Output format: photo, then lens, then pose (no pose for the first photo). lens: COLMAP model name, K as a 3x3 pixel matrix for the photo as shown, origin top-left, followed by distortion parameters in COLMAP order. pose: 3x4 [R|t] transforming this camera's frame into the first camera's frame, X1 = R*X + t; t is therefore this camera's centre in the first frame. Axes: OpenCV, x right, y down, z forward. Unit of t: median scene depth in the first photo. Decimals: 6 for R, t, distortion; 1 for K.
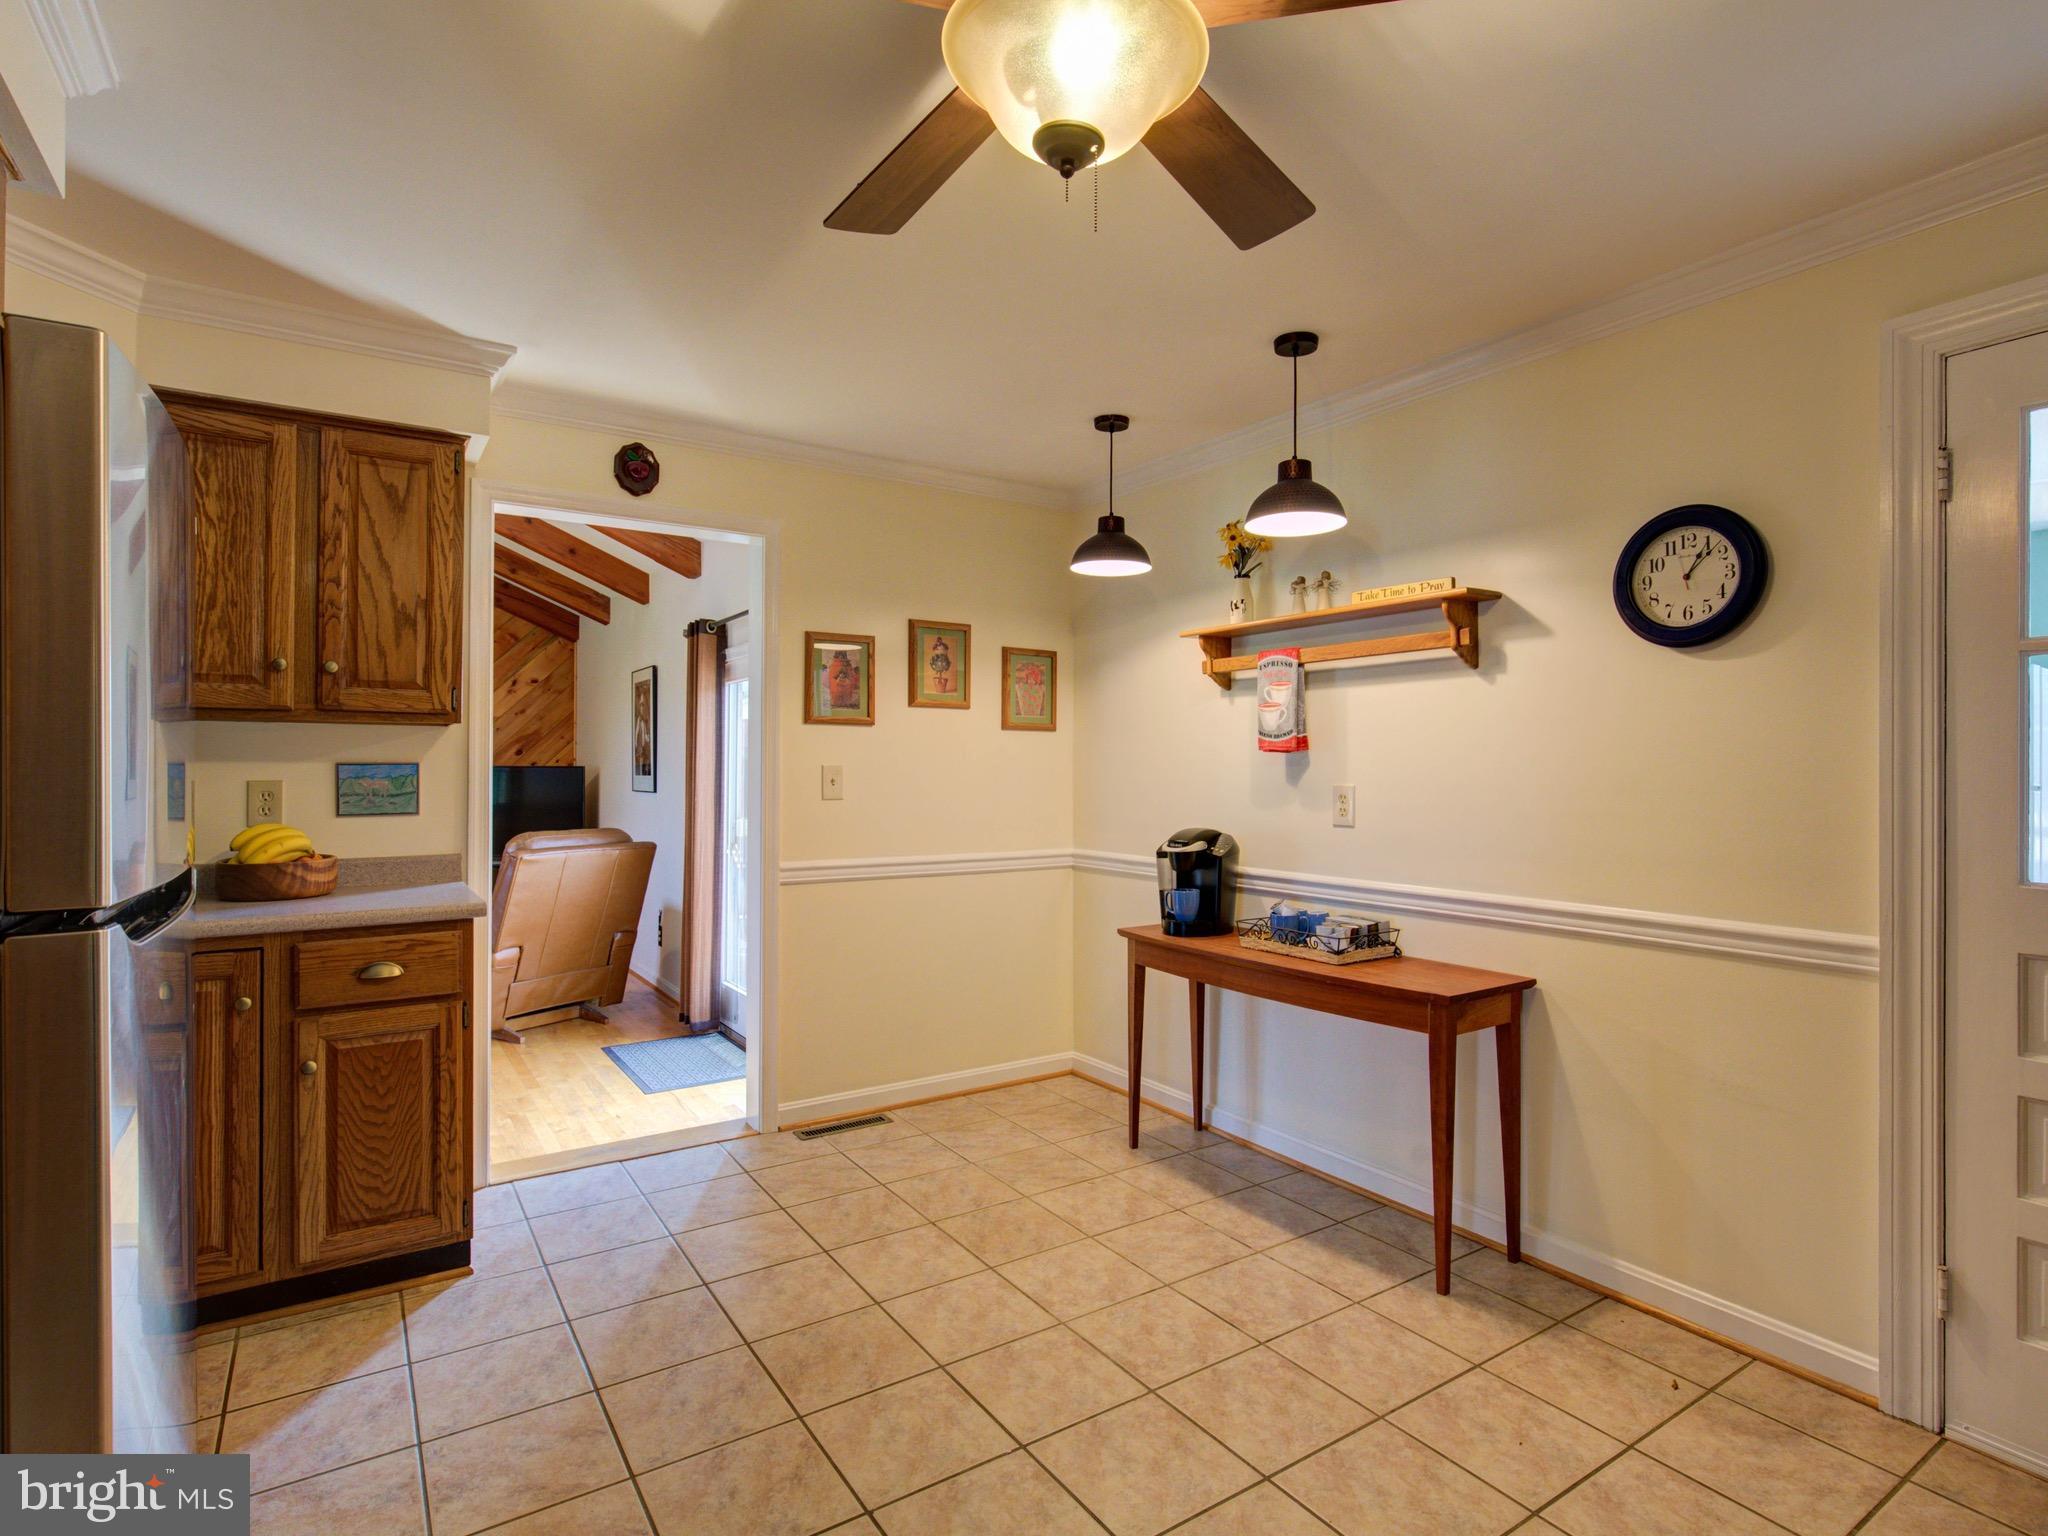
lens RADIAL K [[1066.3, 0, 1023.8], [0, 1066.3, 764.9], [0, 0, 1]] dist [-0.001929, 0.000301]
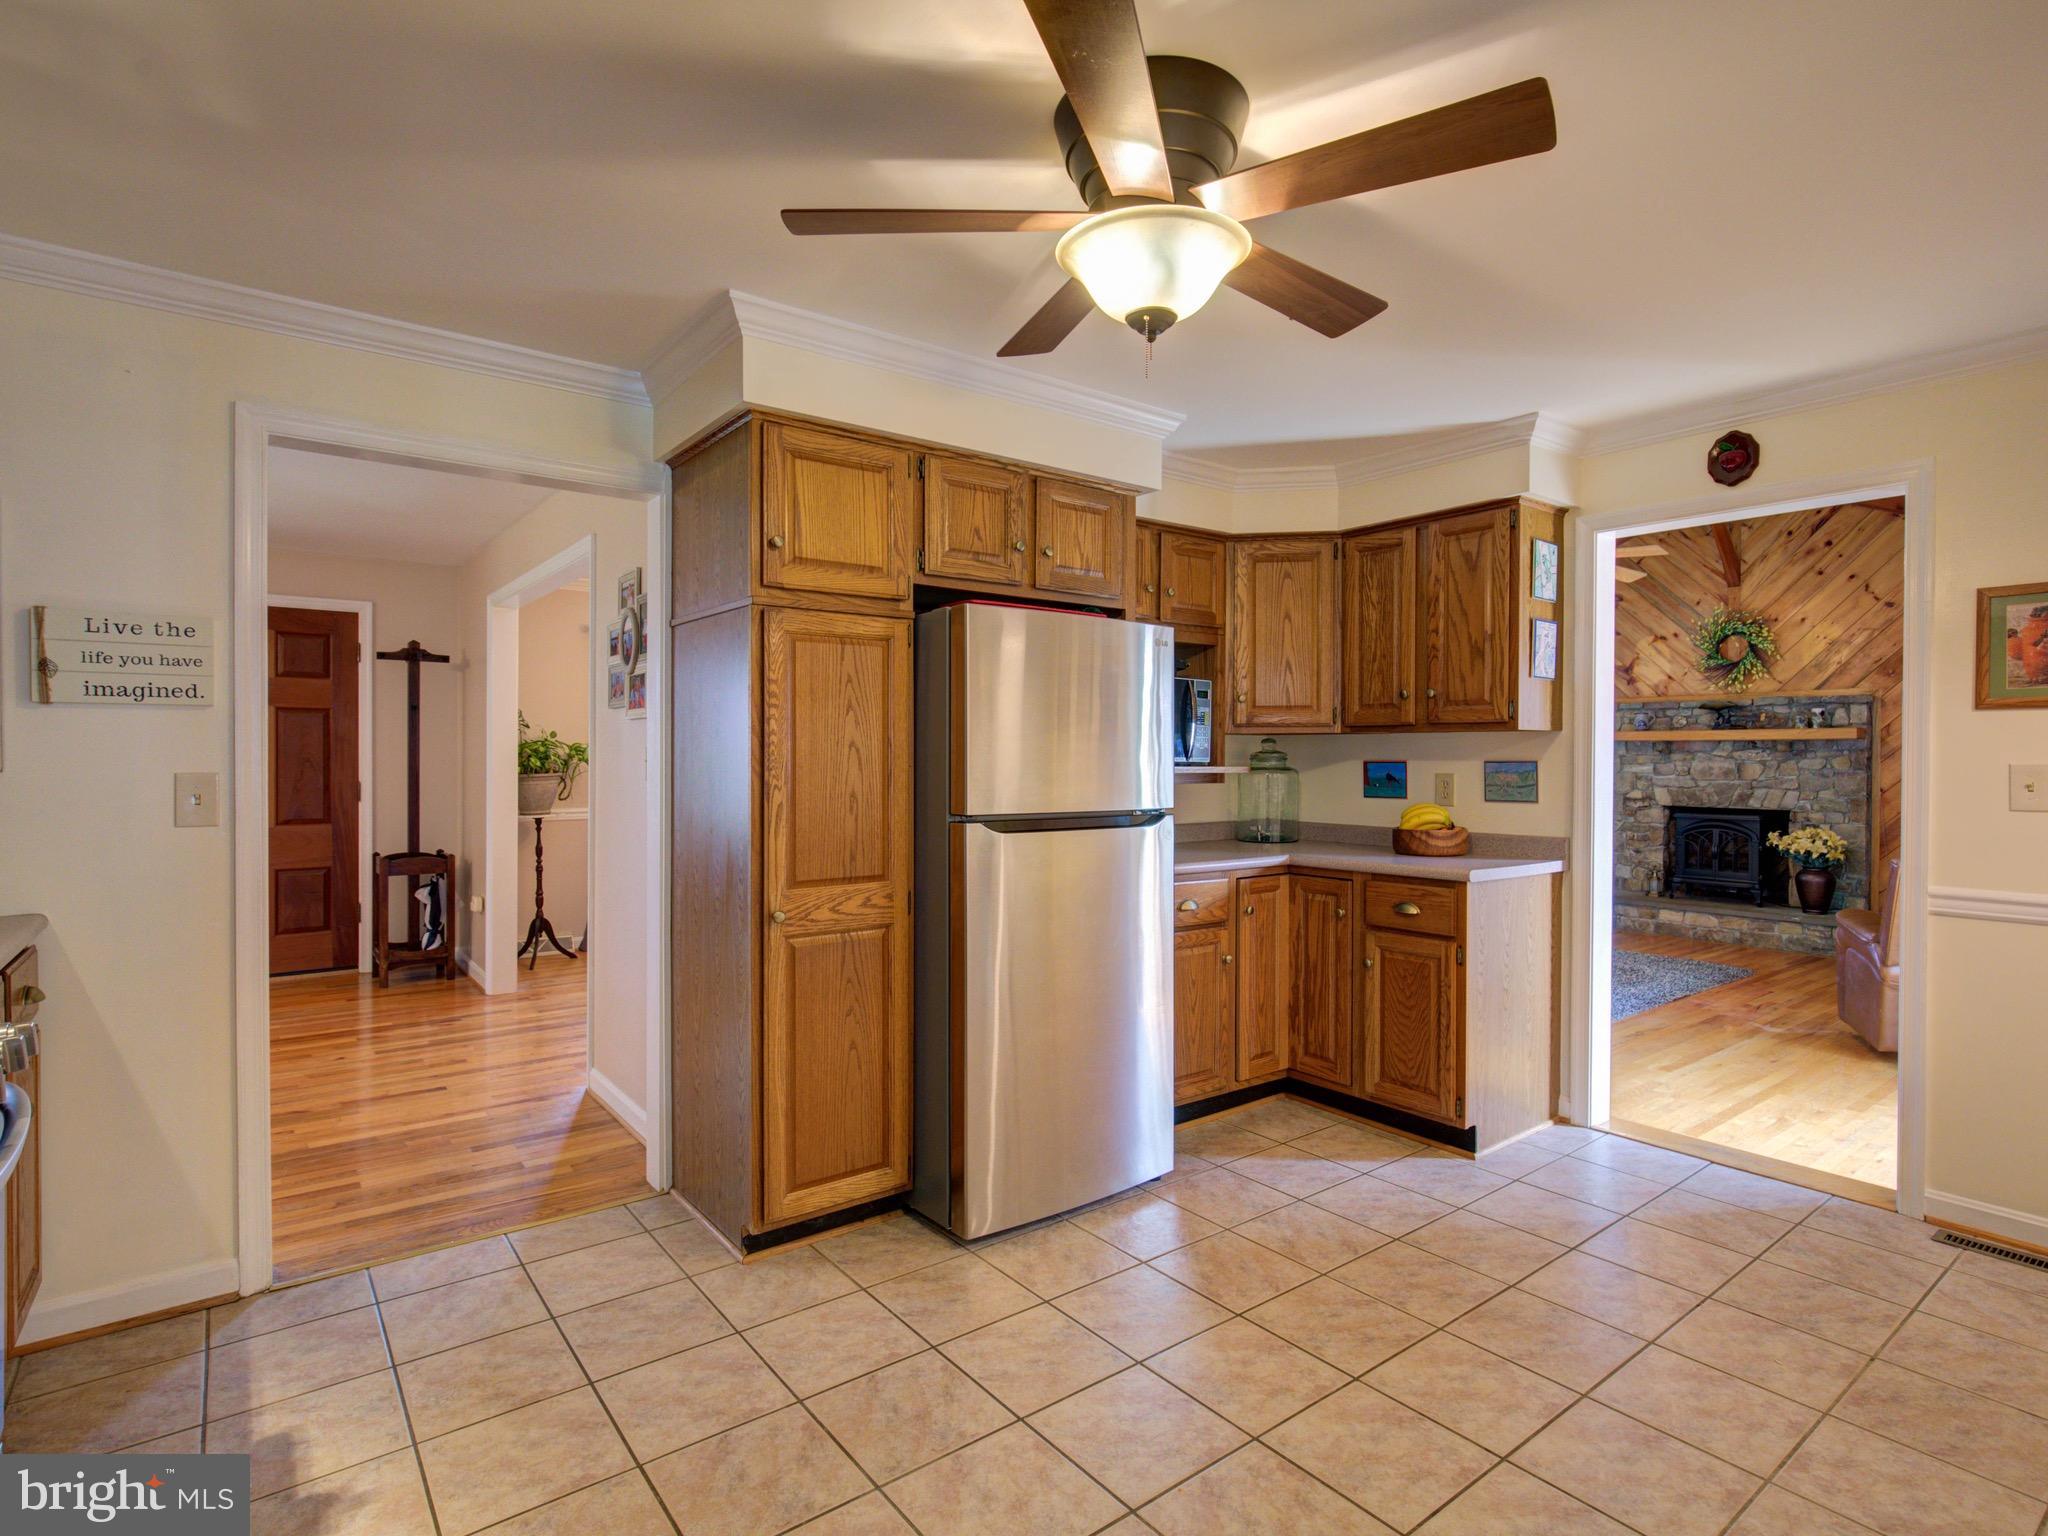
lens RADIAL K [[1027.1, 0, 1004.6], [0, 1027.1, 763.8], [0, 0, 1]] dist [-0.000297, 0.000068]
pose [[0.062208, 0.002345, -0.998060, 0.650348], [-0.000539, 0.999997, 0.002316, -0.001352], [0.998063, 0.000394, 0.062209, 0.344094]]
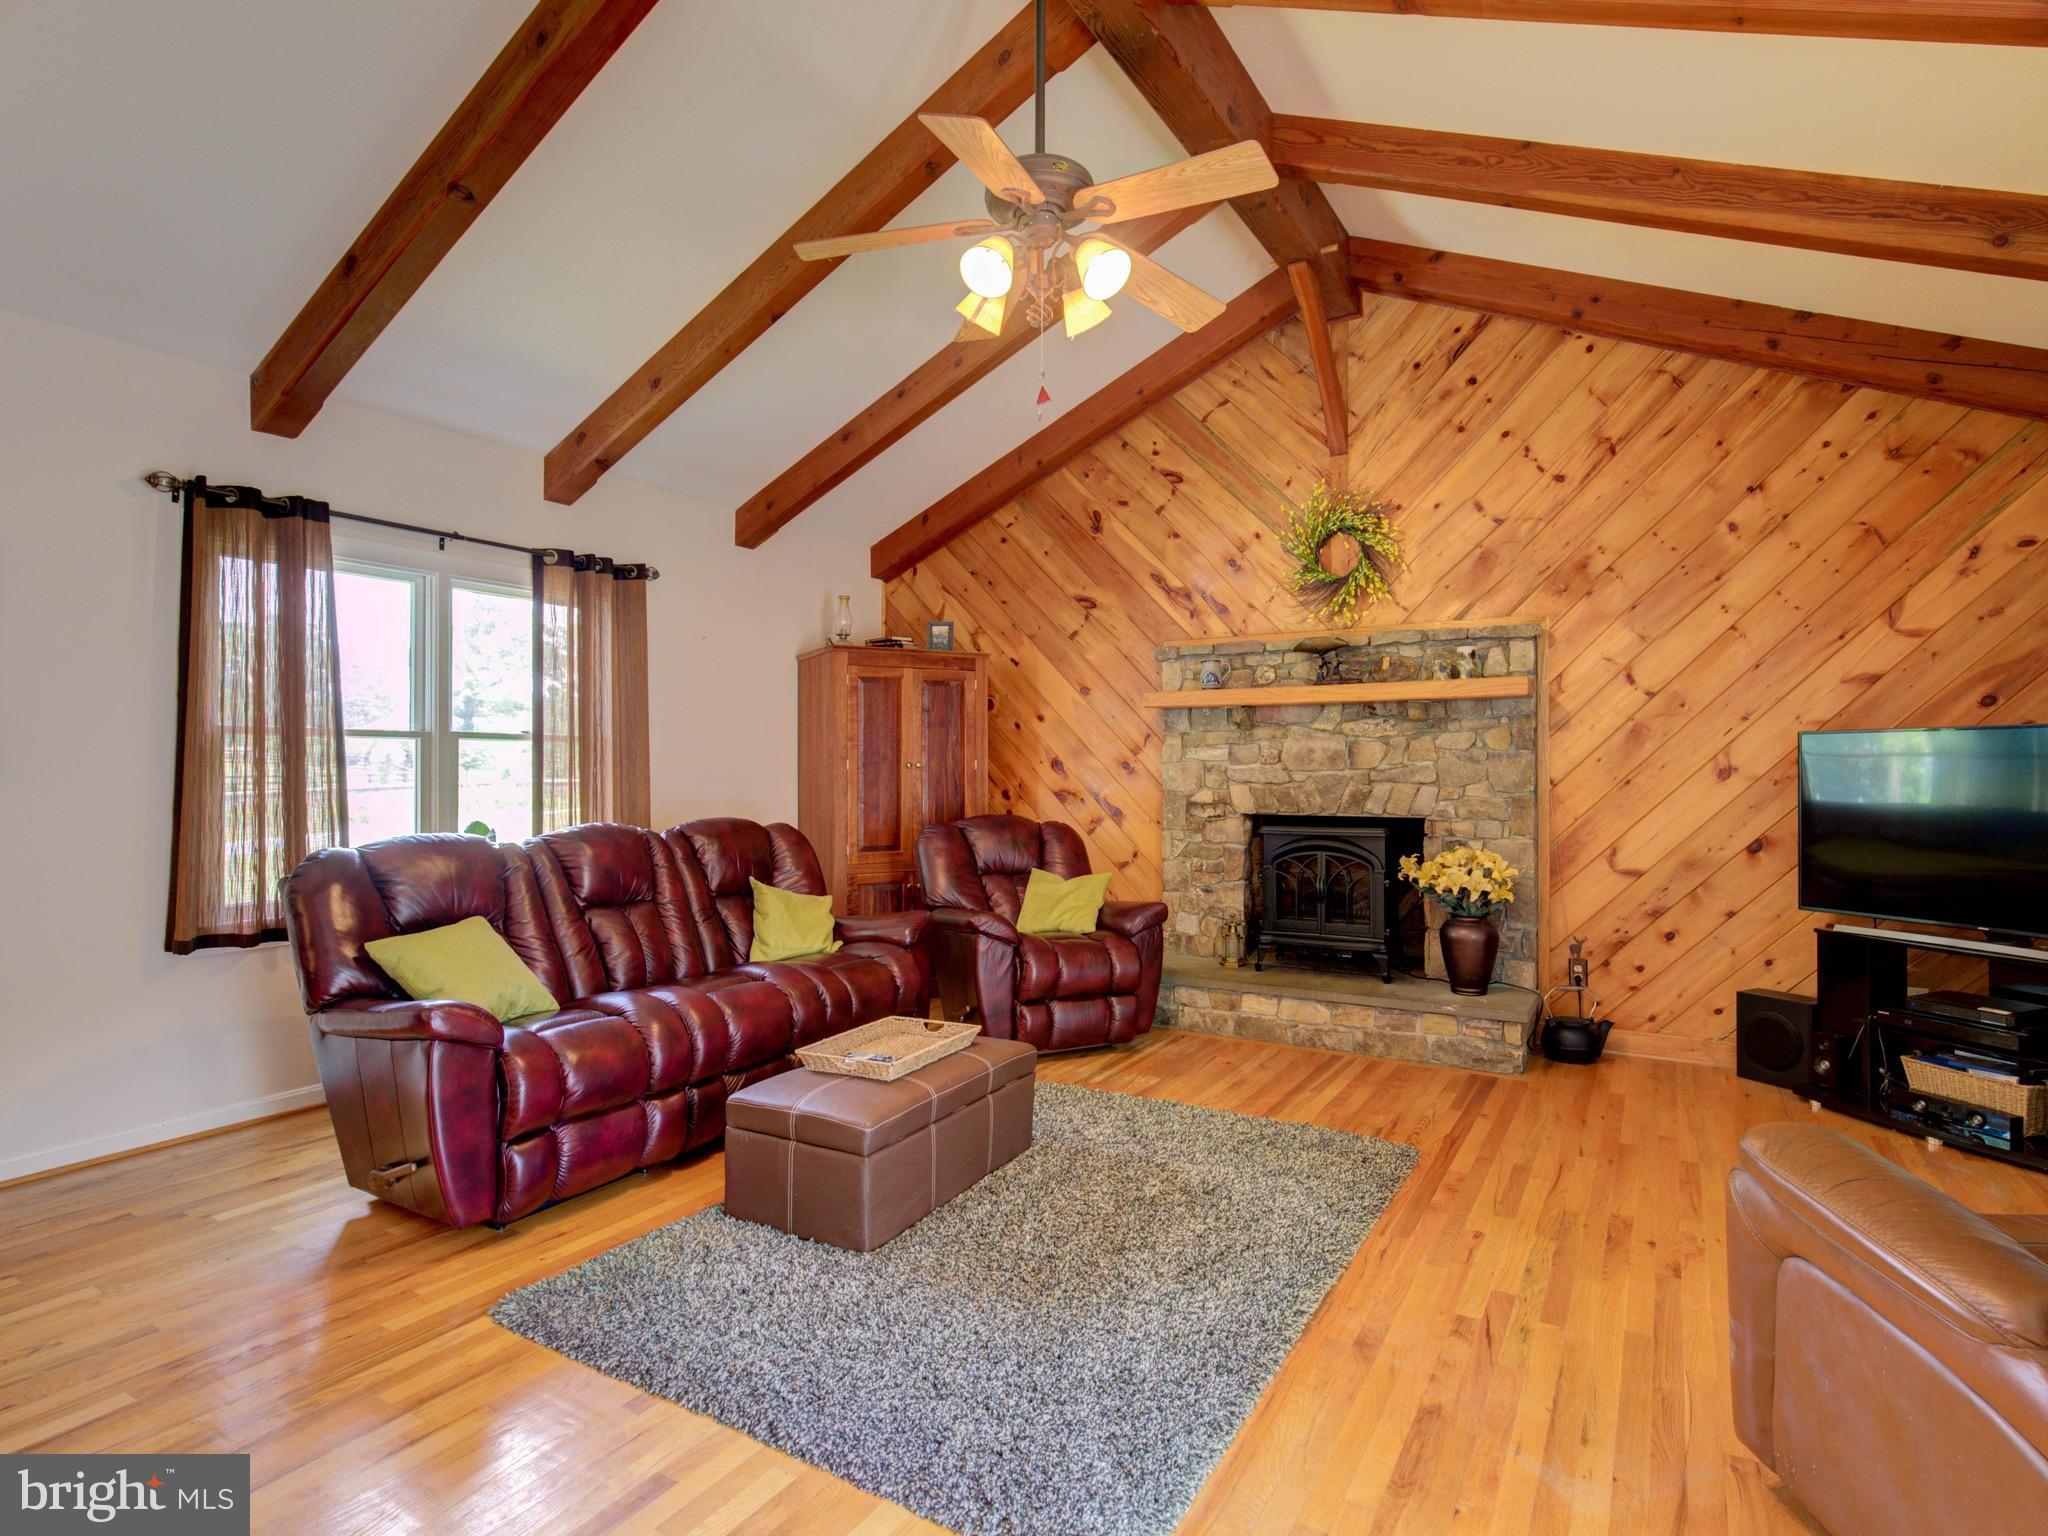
lens RADIAL K [[1066.3, 0, 1023.8], [0, 1066.3, 764.9], [0, 0, 1]] dist [-0.001929, 0.000301]
pose [[0.432844, -0.008368, -0.901430, -0.749611], [0.007370, 0.999956, -0.005744, 0.050055], [0.901439, -0.004157, 0.432887, 1.325906]]
